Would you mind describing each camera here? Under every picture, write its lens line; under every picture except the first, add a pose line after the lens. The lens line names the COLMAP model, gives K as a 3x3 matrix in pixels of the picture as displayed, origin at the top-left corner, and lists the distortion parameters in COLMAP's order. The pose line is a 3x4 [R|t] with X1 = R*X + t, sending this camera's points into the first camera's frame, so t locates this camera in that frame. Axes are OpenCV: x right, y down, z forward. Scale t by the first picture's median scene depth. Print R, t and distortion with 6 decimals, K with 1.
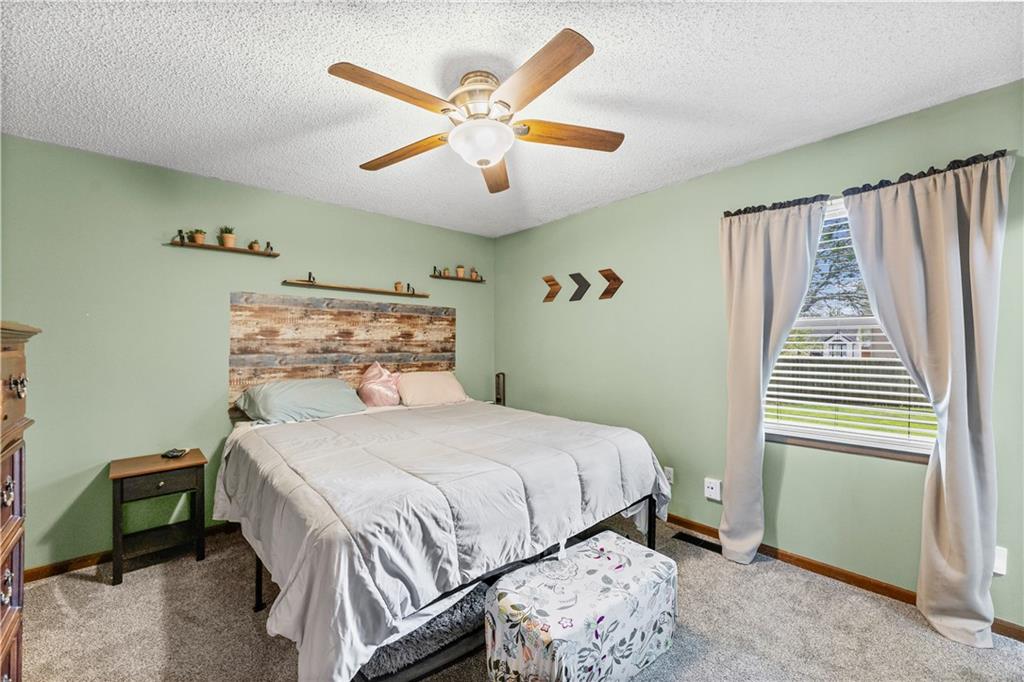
lens RADIAL K [[412.4, 0, 499.1], [0, 412.4, 338.3], [0, 0, 1]] dist [0.001726, 0.000387]
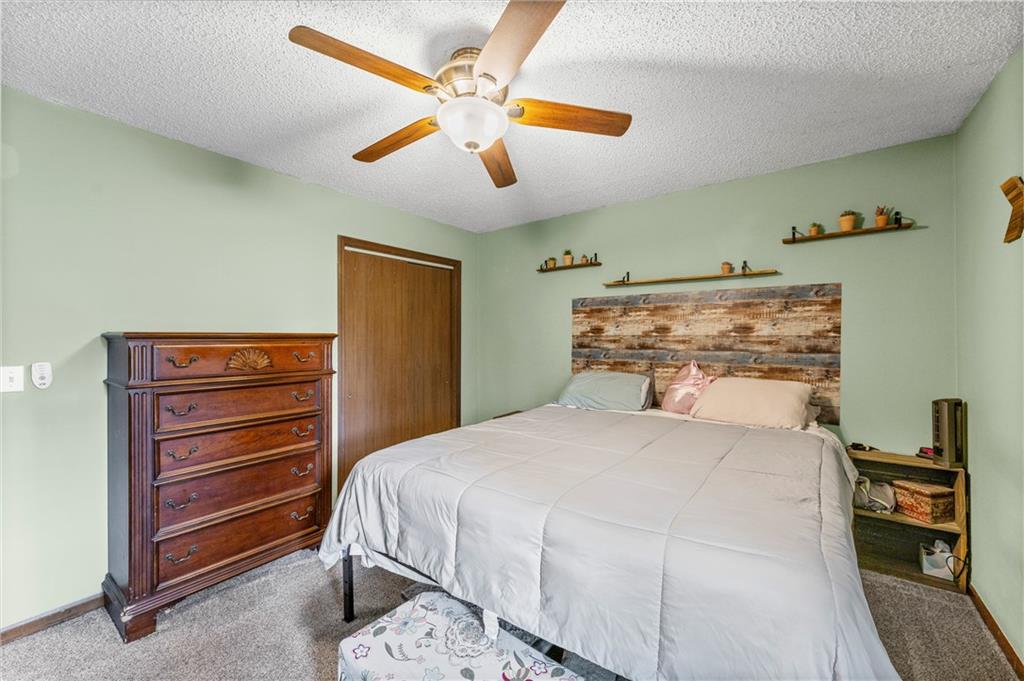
lens RADIAL K [[412.4, 0, 491.9], [0, 412.4, 342.3], [0, 0, 1]] dist [0.001726, 0.000387]
pose [[0.182281, 0.004251, -0.983237, 0.476669], [0.009096, 0.999941, 0.006009, 0.009158], [0.983204, -0.010039, 0.182231, 0.434249]]
